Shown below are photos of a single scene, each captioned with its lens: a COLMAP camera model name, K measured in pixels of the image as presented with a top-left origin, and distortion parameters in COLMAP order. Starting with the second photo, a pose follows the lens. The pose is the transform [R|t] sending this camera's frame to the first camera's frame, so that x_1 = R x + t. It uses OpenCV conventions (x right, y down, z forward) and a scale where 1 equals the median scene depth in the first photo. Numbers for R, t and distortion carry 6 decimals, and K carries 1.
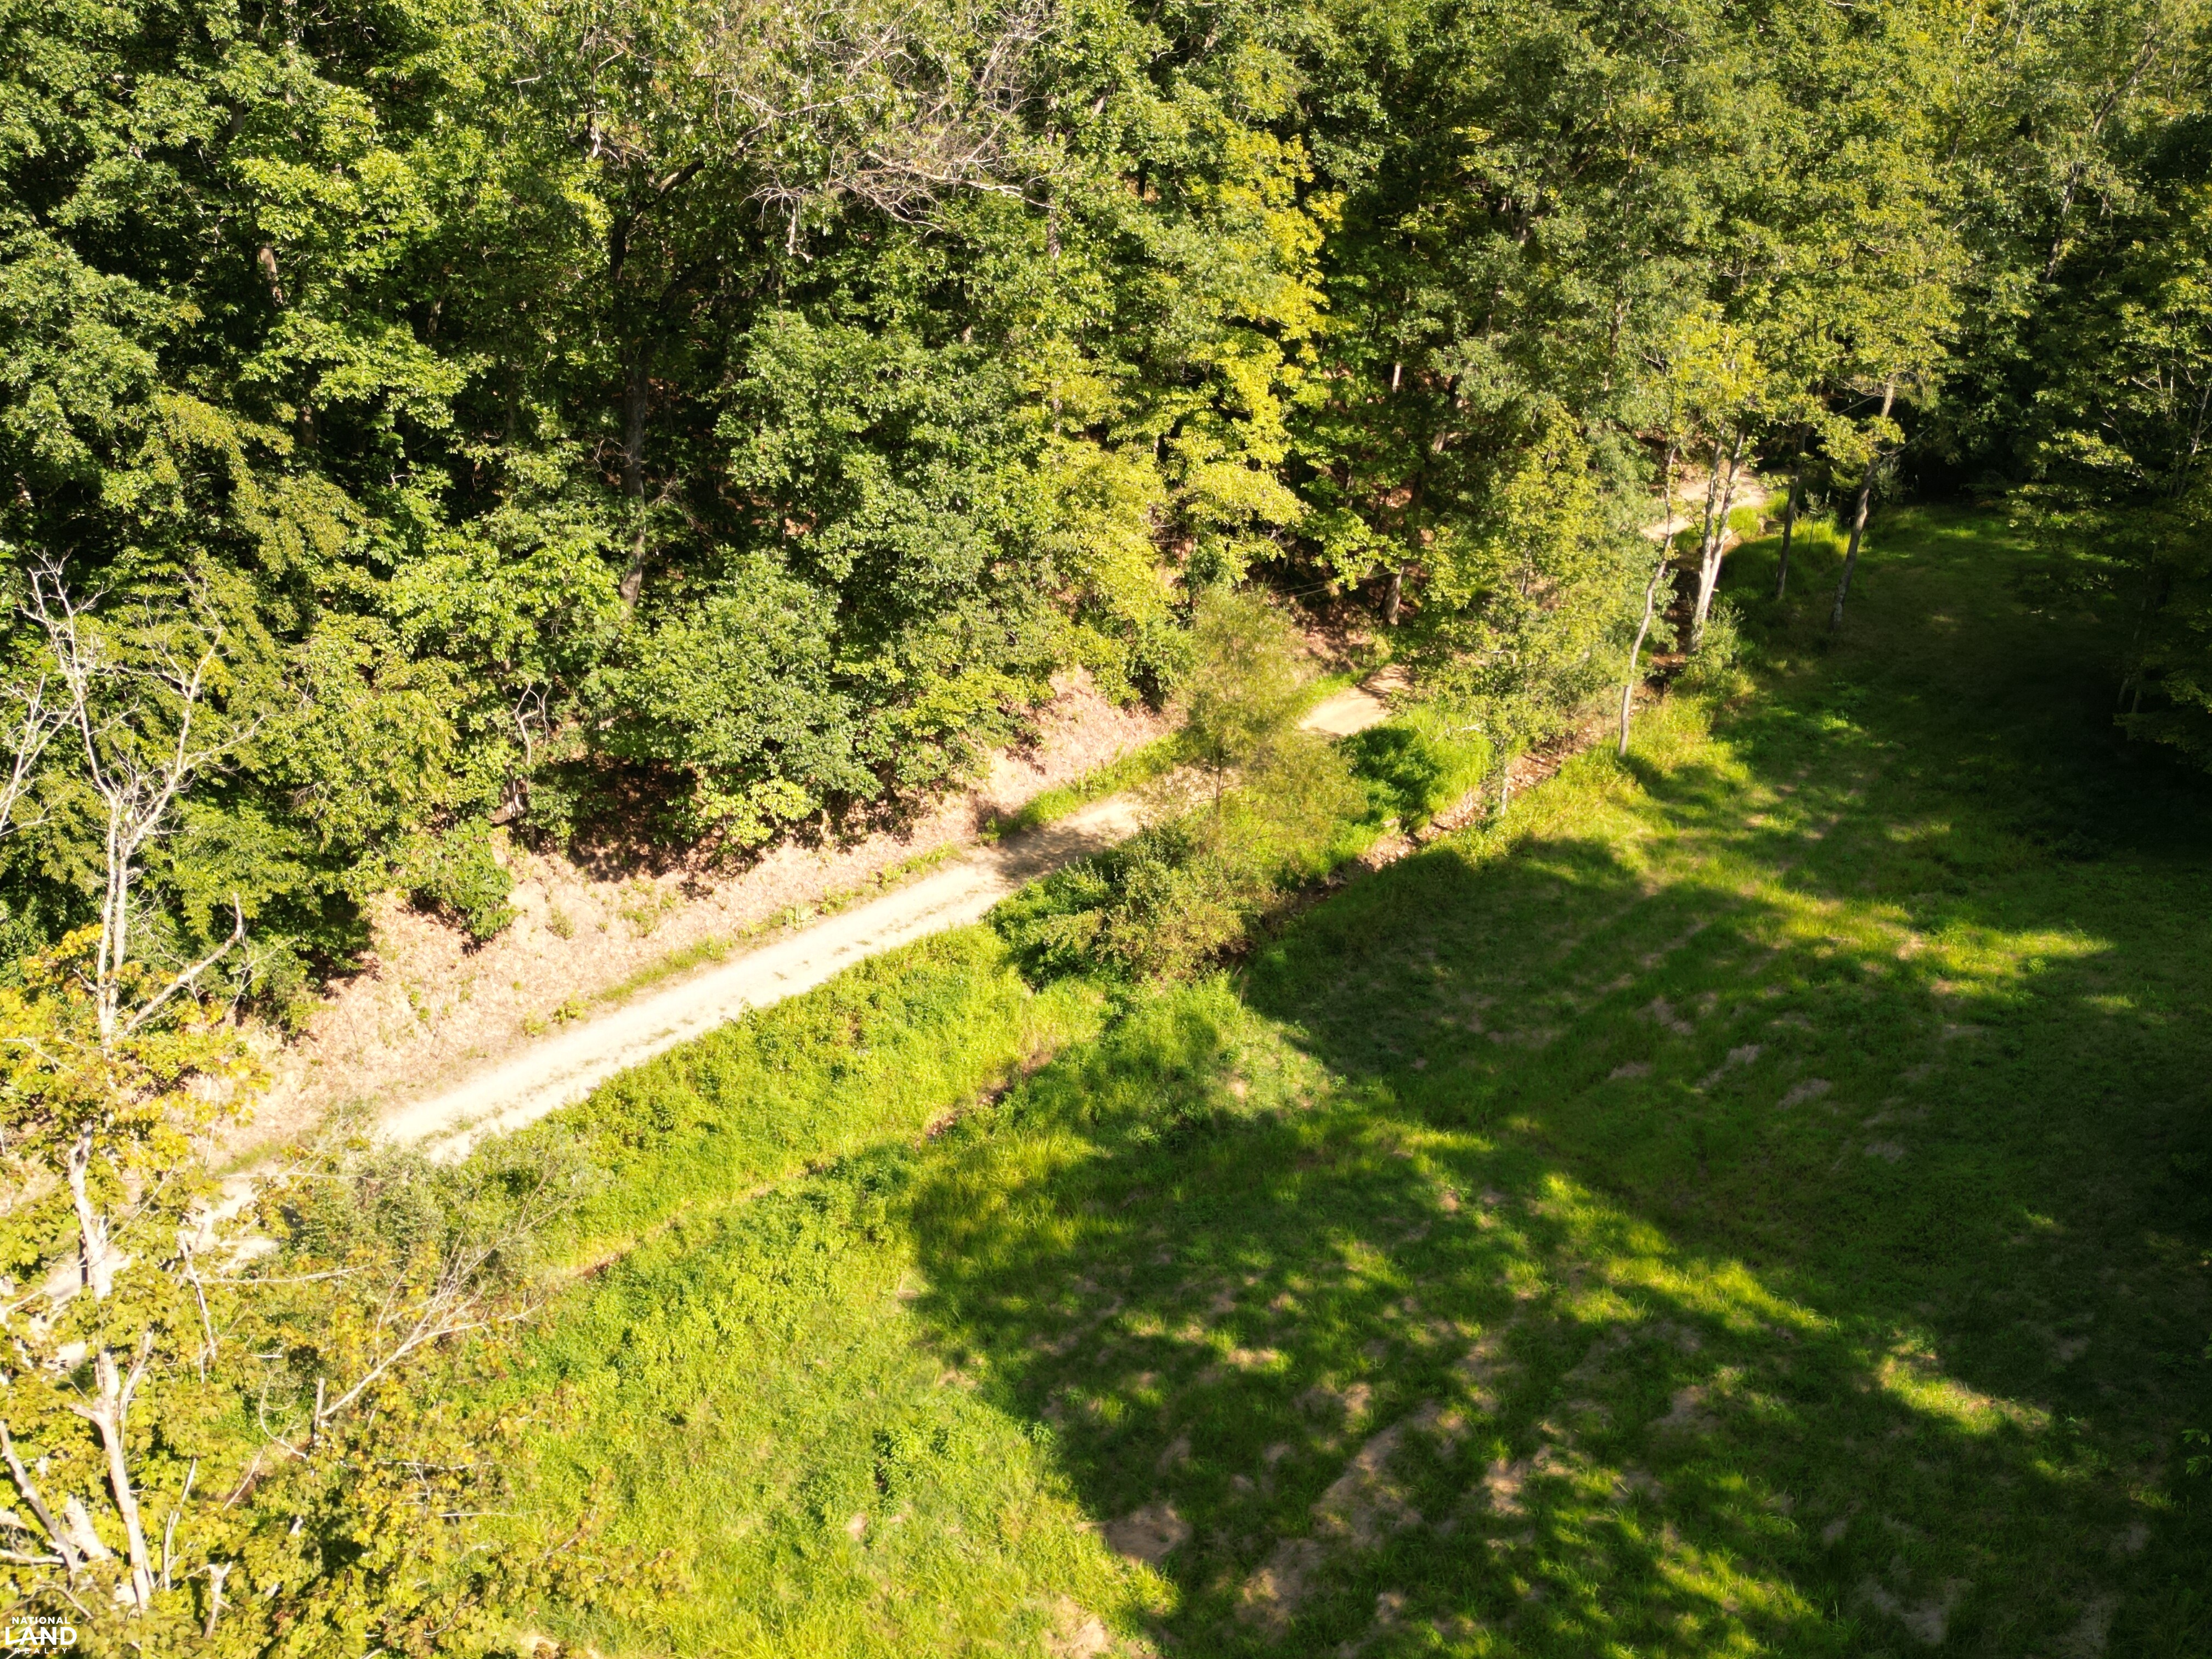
lens RADIAL K [[1555.9, 0, 1113.7], [0, 1555.9, 839.5], [0, 0, 1]] dist [0.091715, -0.085897]
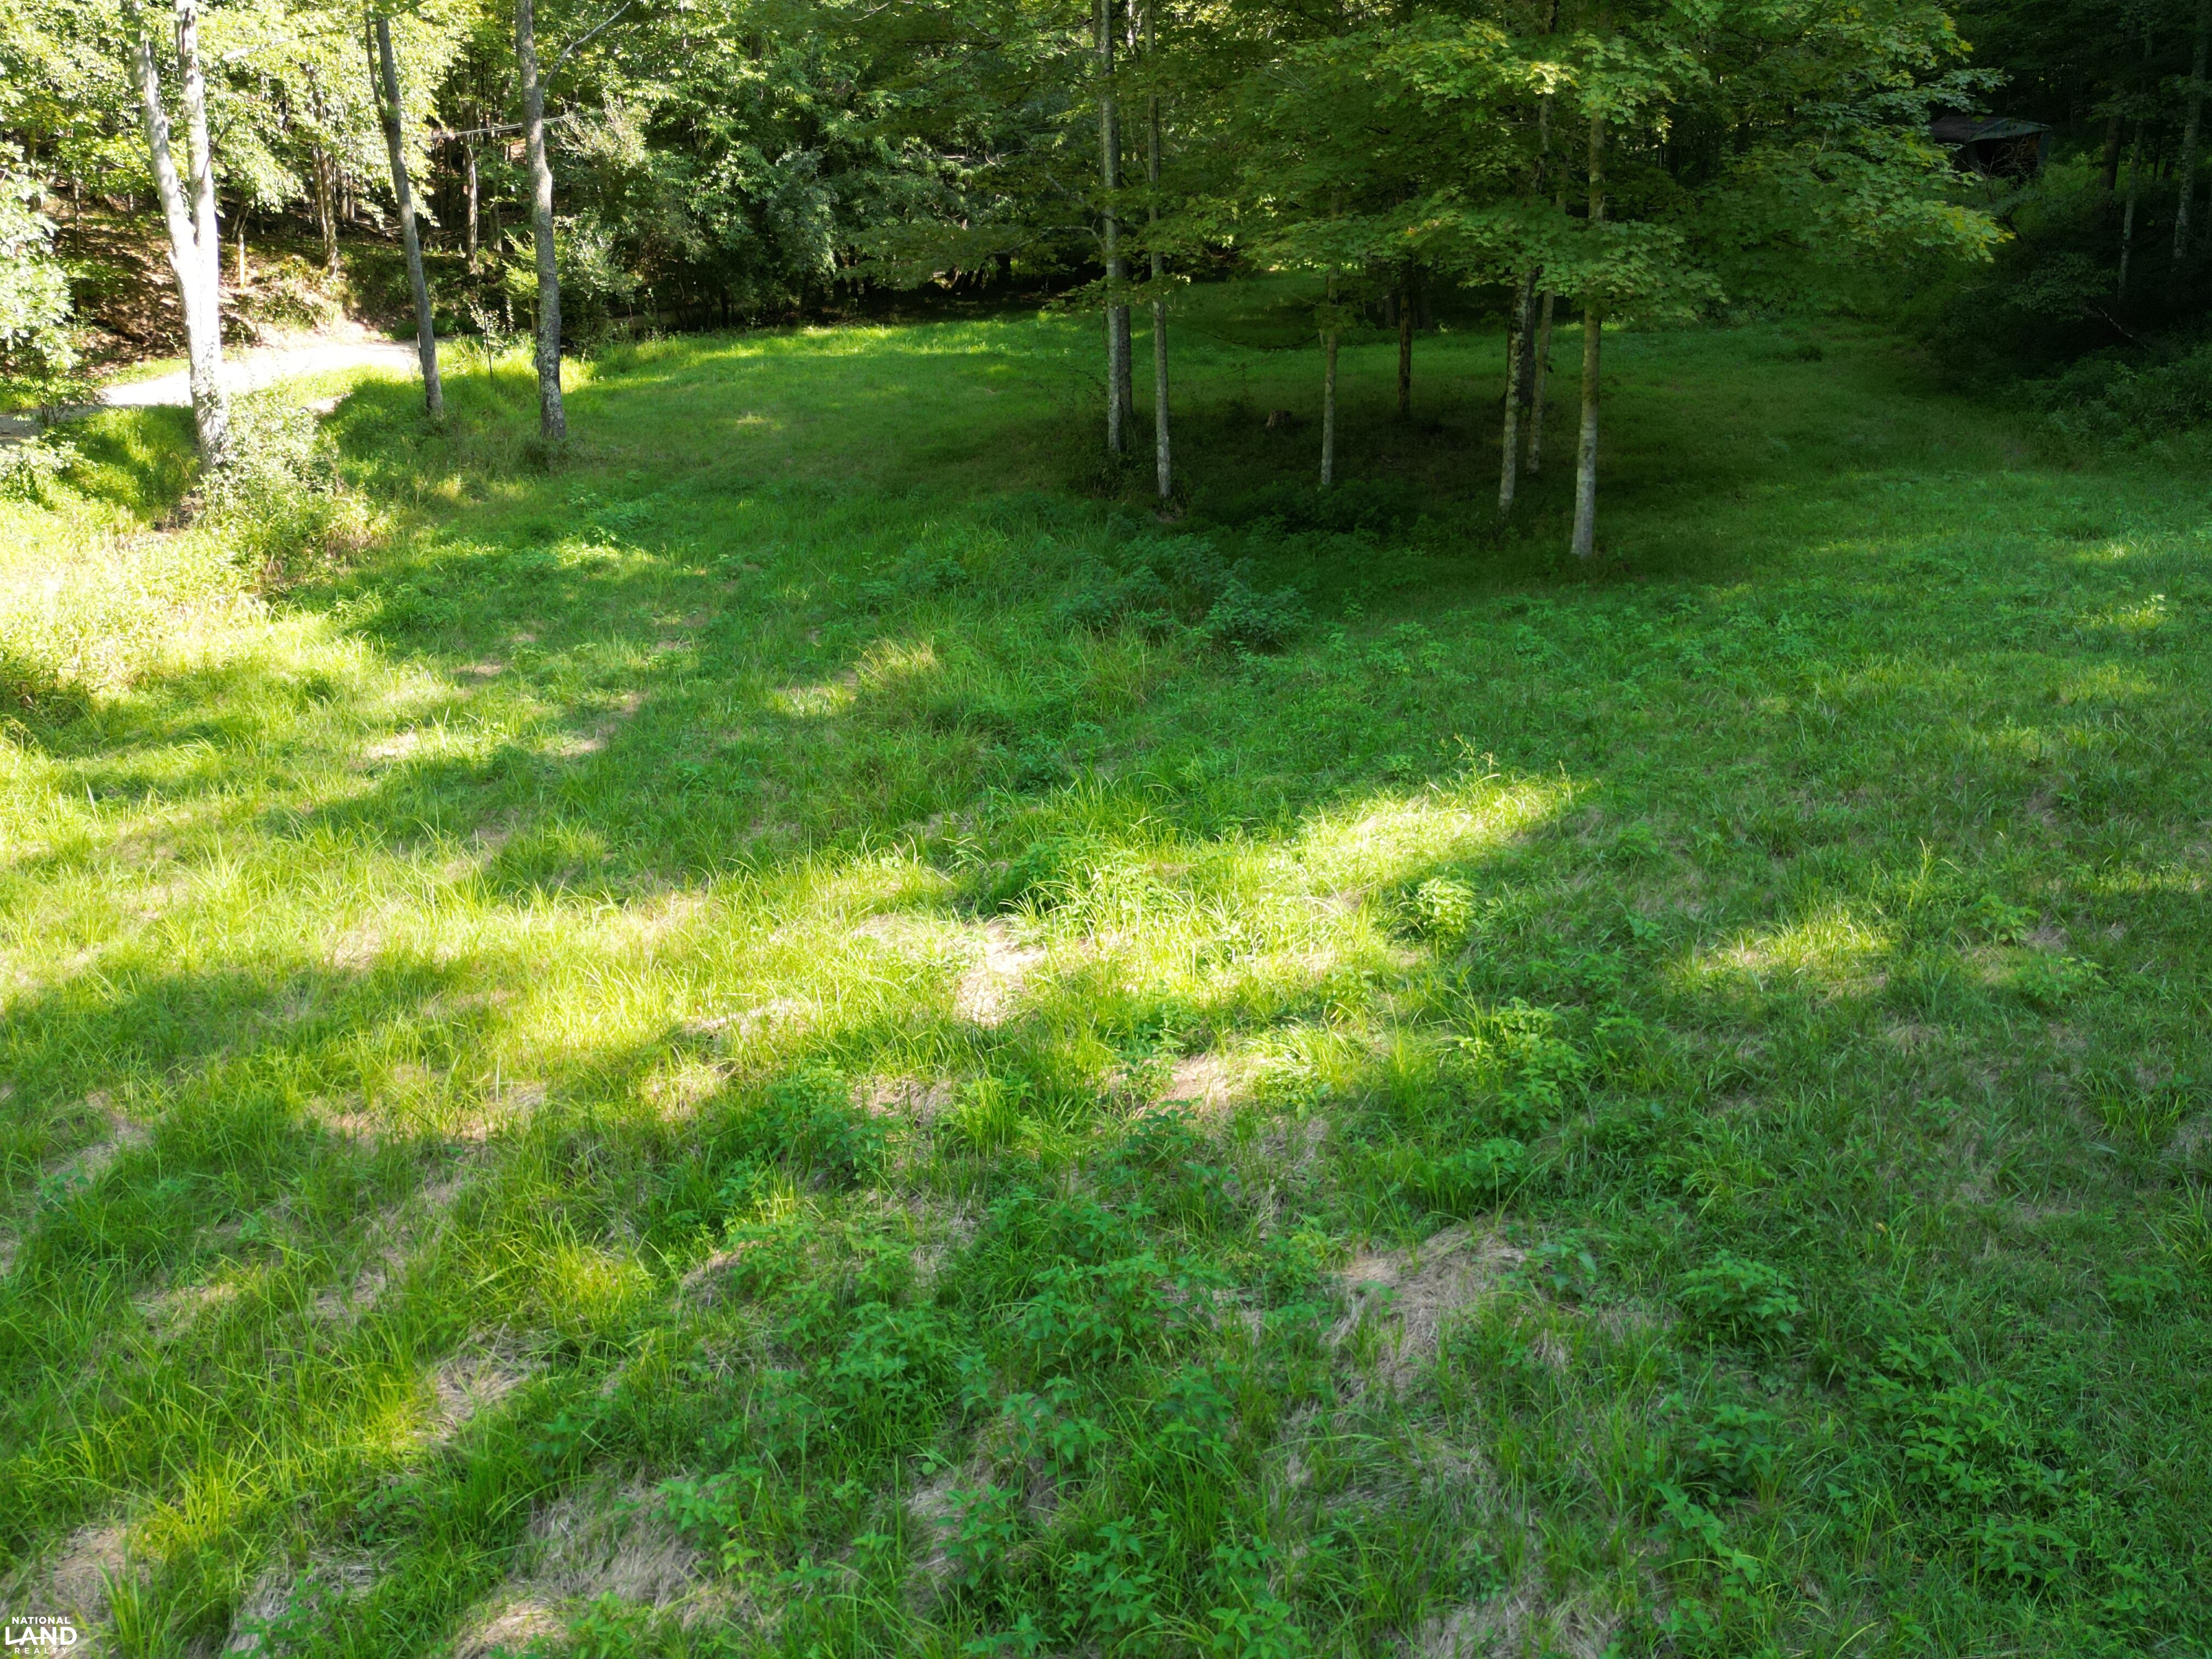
lens RADIAL K [[1555.9, 0, 1113.7], [0, 1555.9, 839.5], [0, 0, 1]] dist [0.091715, -0.085897]
pose [[0.744892, -0.170700, 0.644979, 0.347478], [0.256617, 0.965652, -0.040800, 0.059908], [-0.615860, 0.195904, 0.763111, 0.764006]]
